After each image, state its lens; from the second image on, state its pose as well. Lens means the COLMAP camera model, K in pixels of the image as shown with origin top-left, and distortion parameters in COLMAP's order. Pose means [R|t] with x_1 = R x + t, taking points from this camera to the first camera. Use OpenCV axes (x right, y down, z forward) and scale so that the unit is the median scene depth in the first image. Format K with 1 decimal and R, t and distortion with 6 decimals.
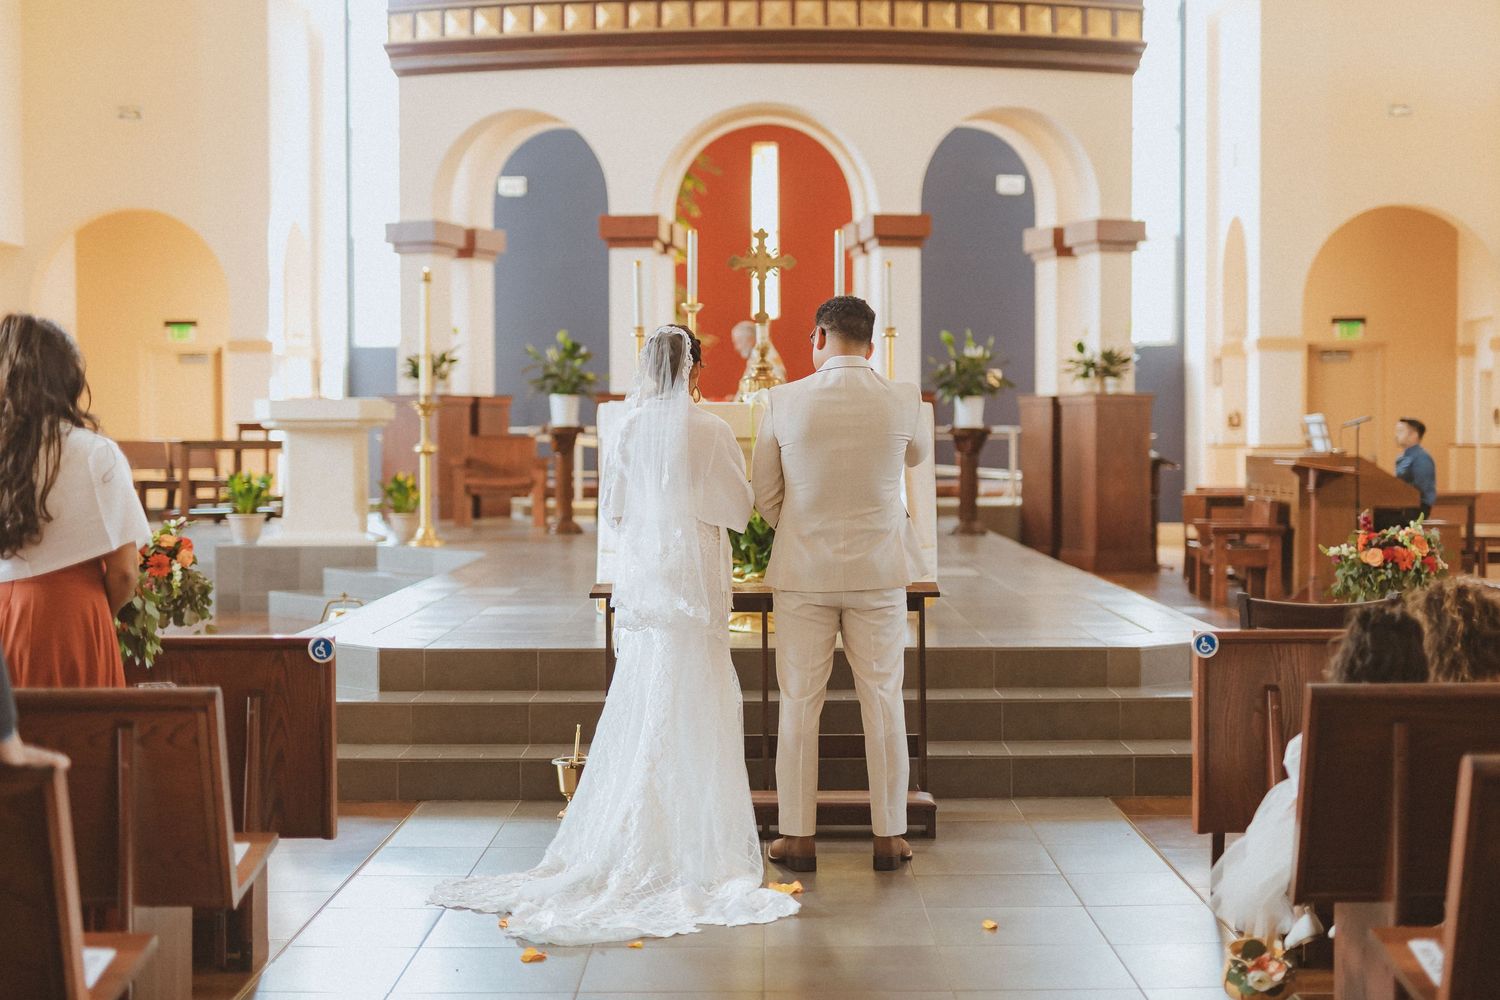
lens RADIAL K [[2096.3, 0, 756.0], [0, 2096.3, 499.2], [0, 0, 1]] dist [0.007523, -0.004724]
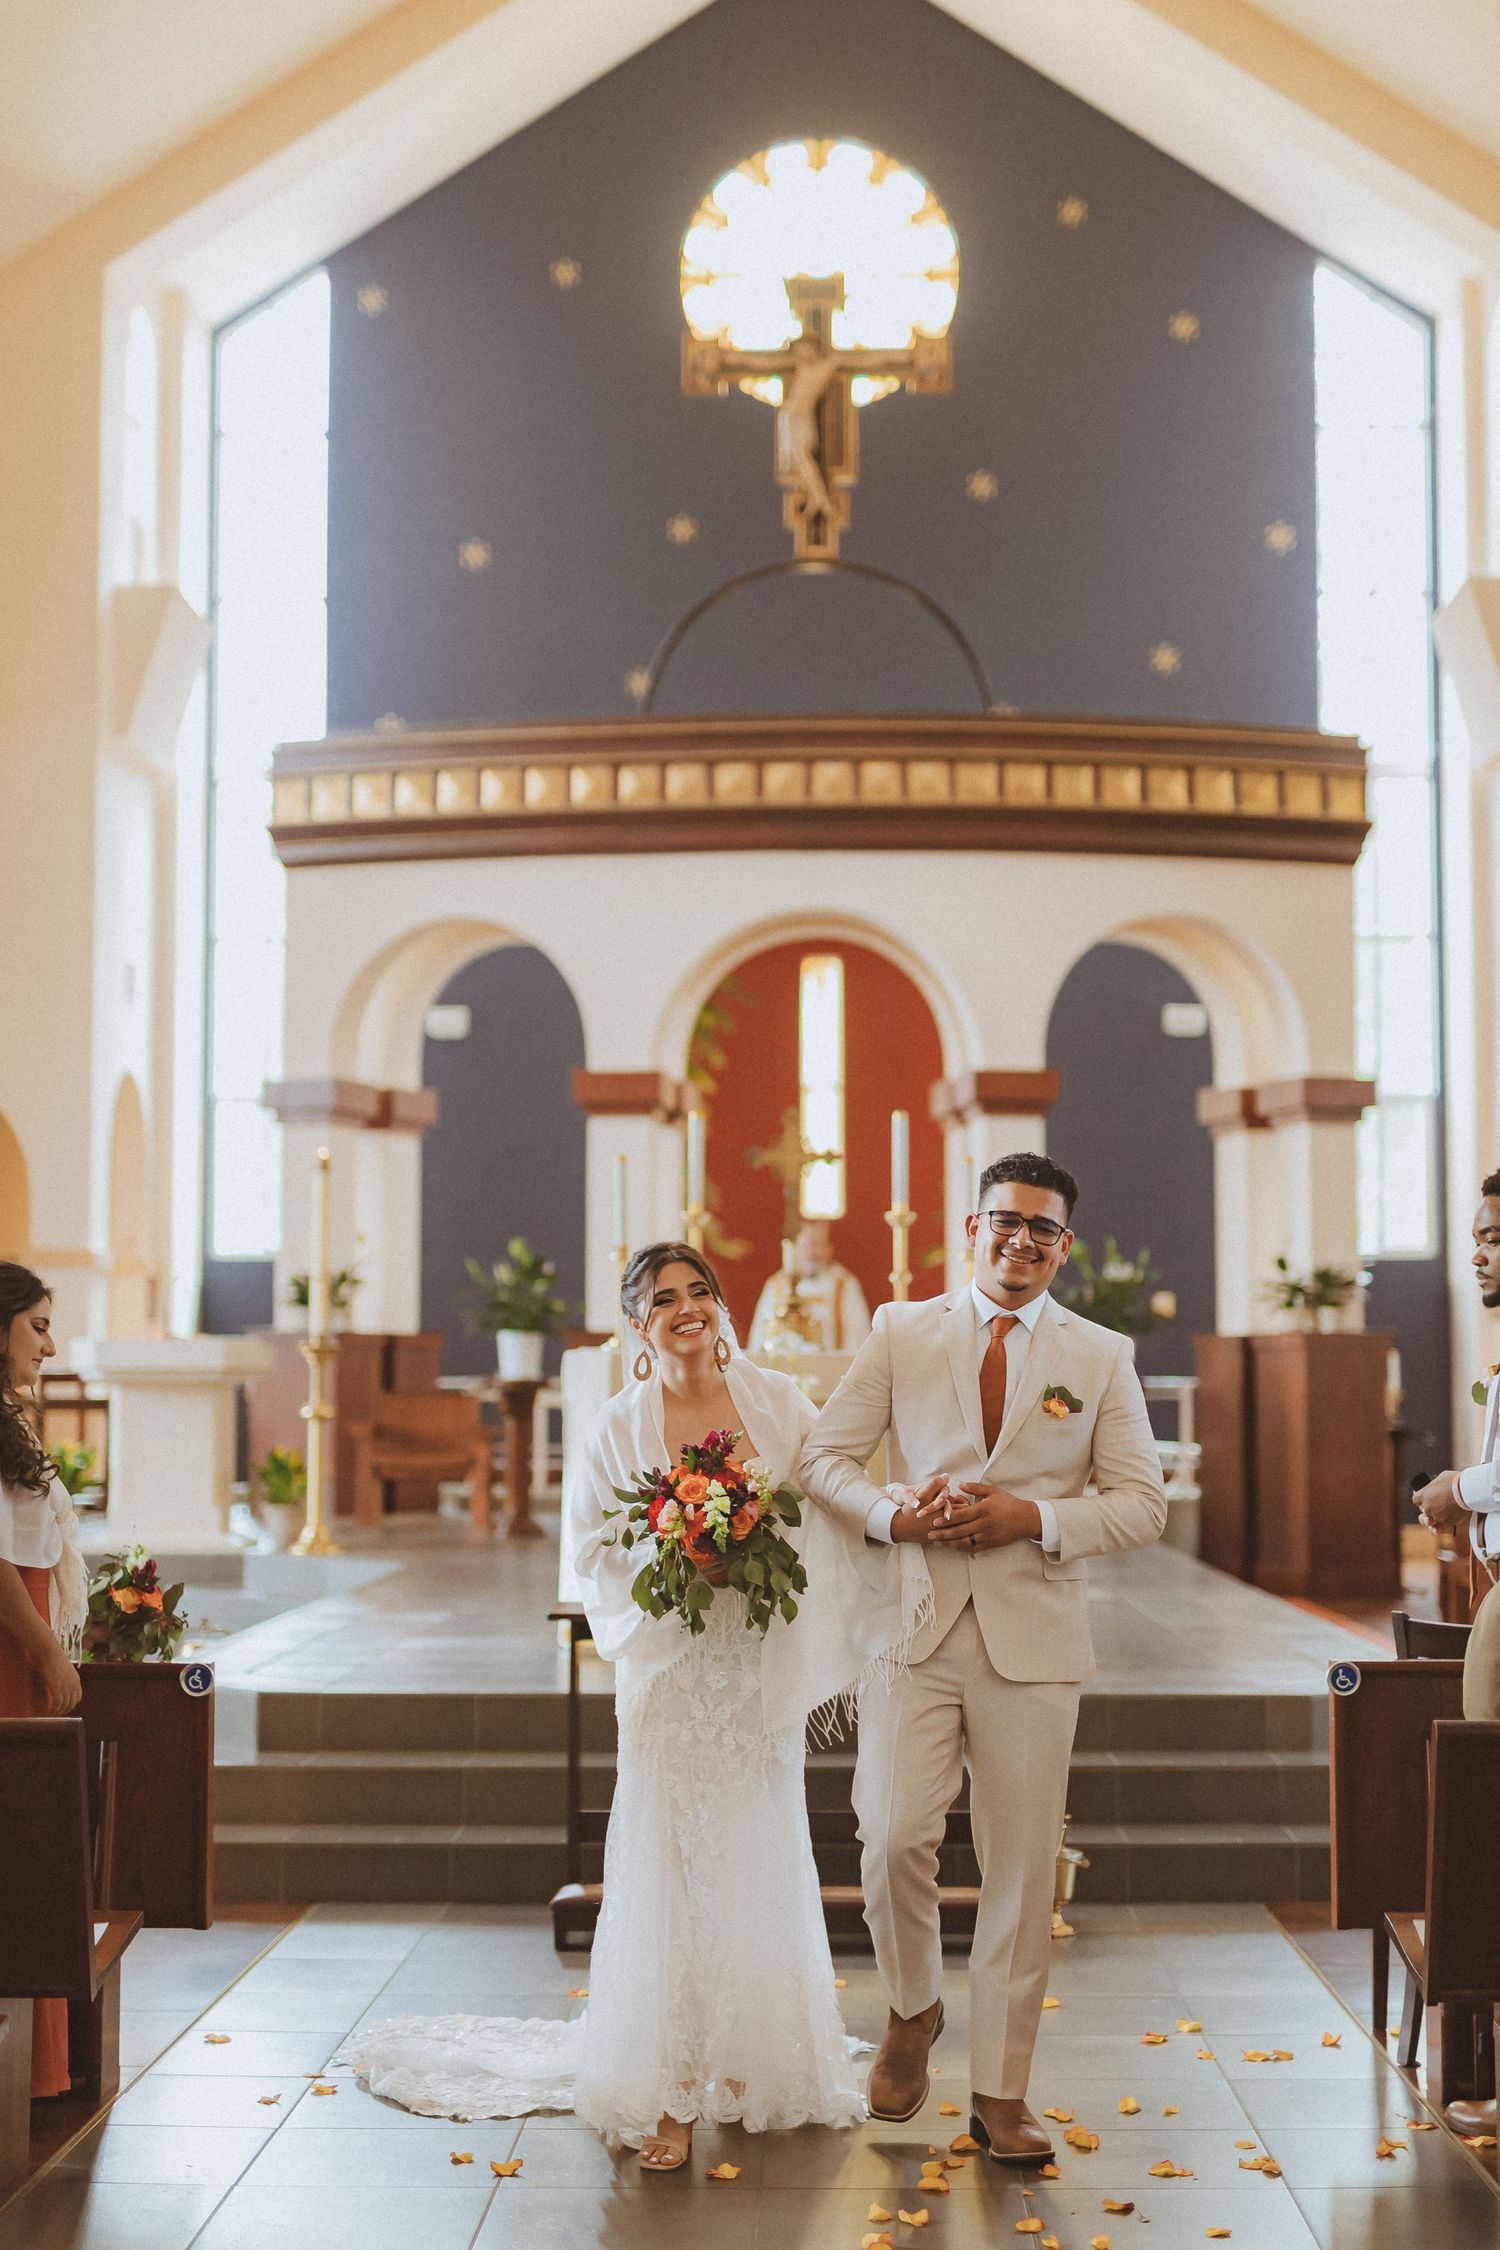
lens RADIAL K [[3274.1, 0, 753.3], [0, 3274.1, 1170.6], [0, 0, 1]] dist [-0.003433, -0.005877]
pose [[0.999778, 0.001275, -0.021038, 0.006457], [-0.003297, 0.995341, -0.096360, 0.000148], [0.020817, 0.096408, 0.995124, -0.060142]]
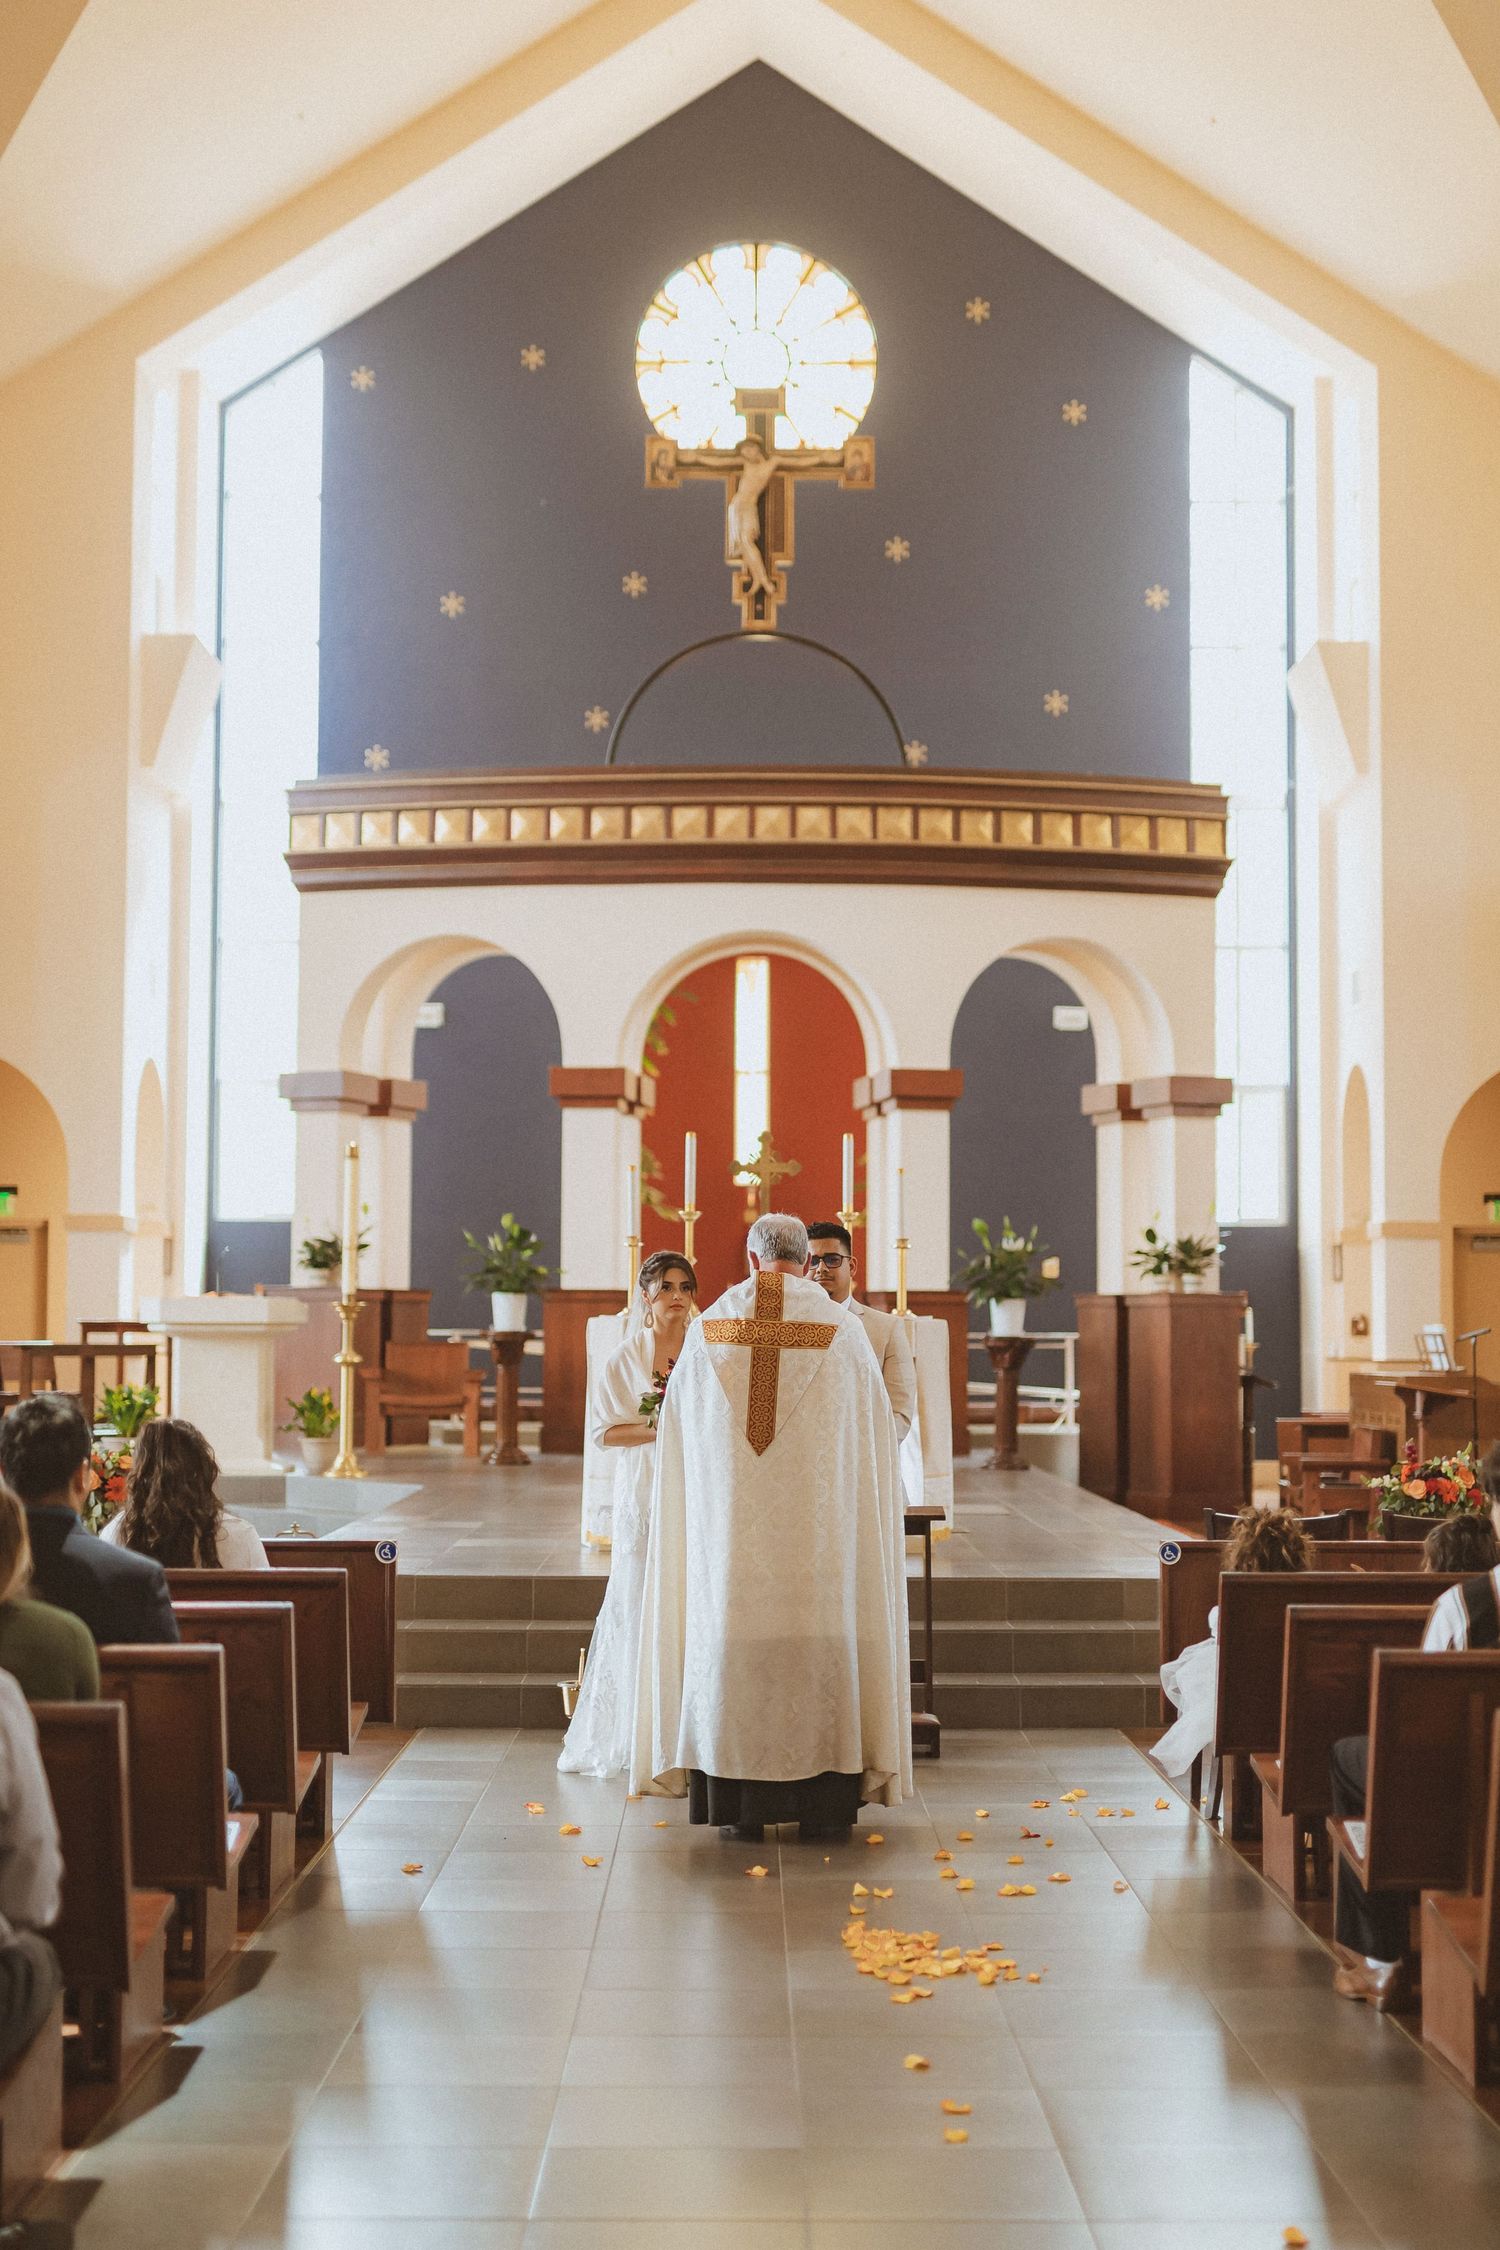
lens RADIAL K [[3144.5, 0, 750.0], [0, 3144.5, 1125.0], [0, 0, 1]] dist [0.007523, -0.004724]
pose [[0.999938, 0.007951, 0.007798, -0.007447], [-0.007172, 0.995418, -0.095347, 0.000896], [-0.008521, 0.095286, 0.995414, -0.197230]]
